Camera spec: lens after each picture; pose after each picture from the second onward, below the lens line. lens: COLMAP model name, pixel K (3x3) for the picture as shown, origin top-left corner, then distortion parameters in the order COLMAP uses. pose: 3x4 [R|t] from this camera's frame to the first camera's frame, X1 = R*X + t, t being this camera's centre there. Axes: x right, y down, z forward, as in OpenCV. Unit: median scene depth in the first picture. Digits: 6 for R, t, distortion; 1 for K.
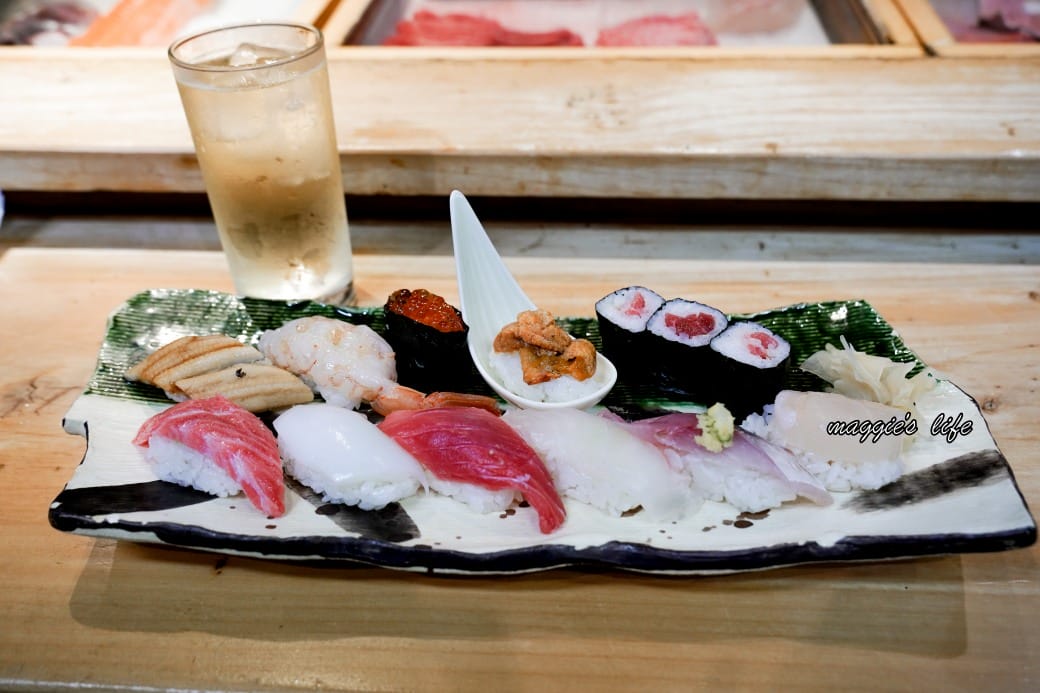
lens RADIAL K [[873.0, 0, 520.0], [0, 873.0, 346.5], [0, 0, 1]] dist [-0.014936, -0.005808]
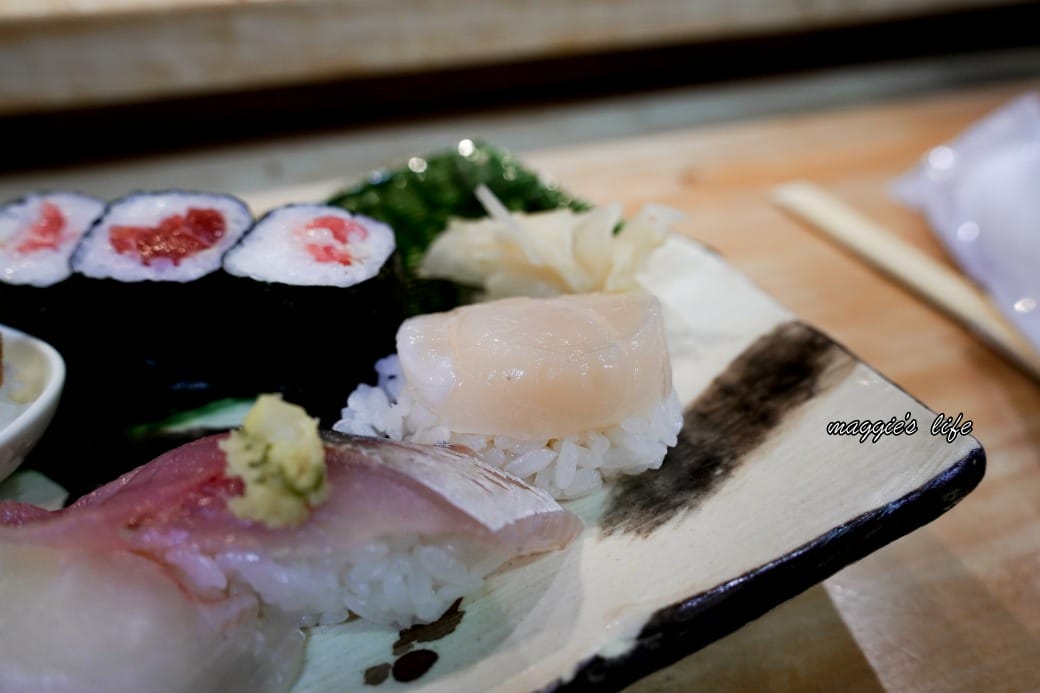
lens RADIAL K [[795.2, 0, 520.0], [0, 795.2, 346.5], [0, 0, 1]] dist [-0.019806, -0.001635]
pose [[0.850787, -0.280921, 0.444123, 0.164896], [0.259124, 0.959500, 0.110519, 0.033248], [-0.457183, 0.021055, 0.889123, 0.607275]]
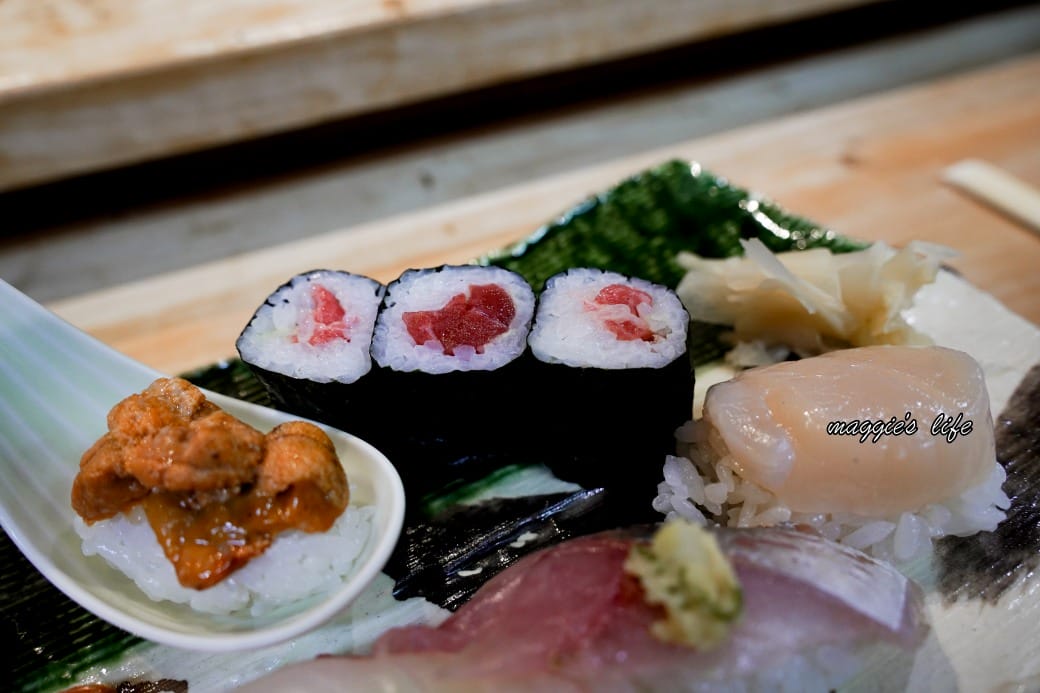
lens RADIAL K [[795.2, 0, 520.0], [0, 795.2, 346.5], [0, 0, 1]] dist [-0.019806, -0.001635]
pose [[0.843054, -0.376006, 0.384551, 0.062151], [0.329369, 0.926192, 0.183533, -0.085621], [-0.425178, -0.028069, 0.904674, 0.672263]]
